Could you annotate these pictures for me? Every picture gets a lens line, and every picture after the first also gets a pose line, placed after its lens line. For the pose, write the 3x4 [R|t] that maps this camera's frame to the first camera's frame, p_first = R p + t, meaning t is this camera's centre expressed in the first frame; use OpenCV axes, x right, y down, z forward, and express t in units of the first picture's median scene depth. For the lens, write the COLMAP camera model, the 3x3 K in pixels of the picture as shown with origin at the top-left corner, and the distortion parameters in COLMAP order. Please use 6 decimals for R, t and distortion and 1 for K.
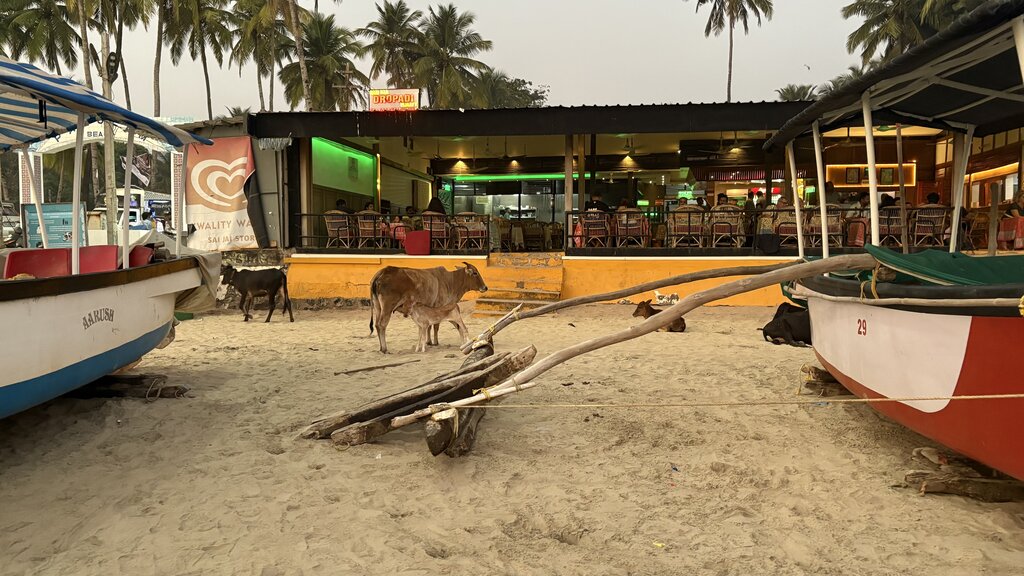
lens RADIAL K [[847.7, 0, 512.2], [0, 847.7, 287.4], [0, 0, 1]] dist [0.000052, -0.000822]
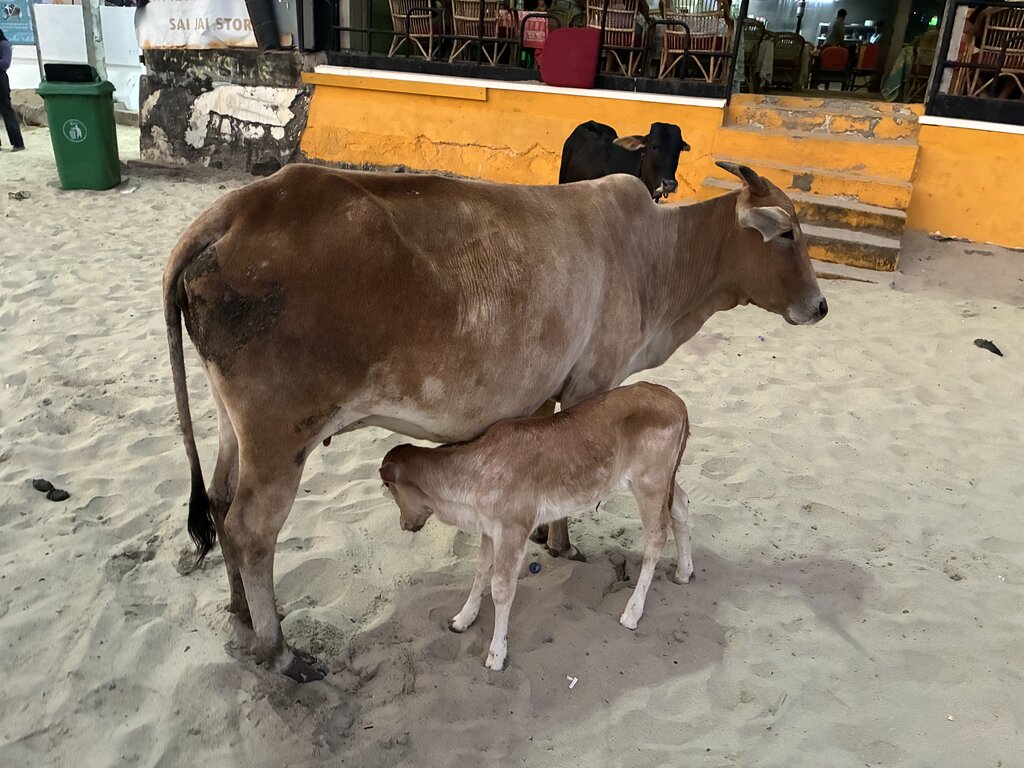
lens RADIAL K [[781.8, 0, 513.4], [0, 781.8, 384.4], [0, 0, 1]] dist [0.011224, -0.000588]
pose [[0.977708, 0.134614, -0.161142, -0.050265], [-0.075248, 0.941110, 0.329621, -0.024028], [0.196024, -0.310147, 0.930260, 0.552944]]
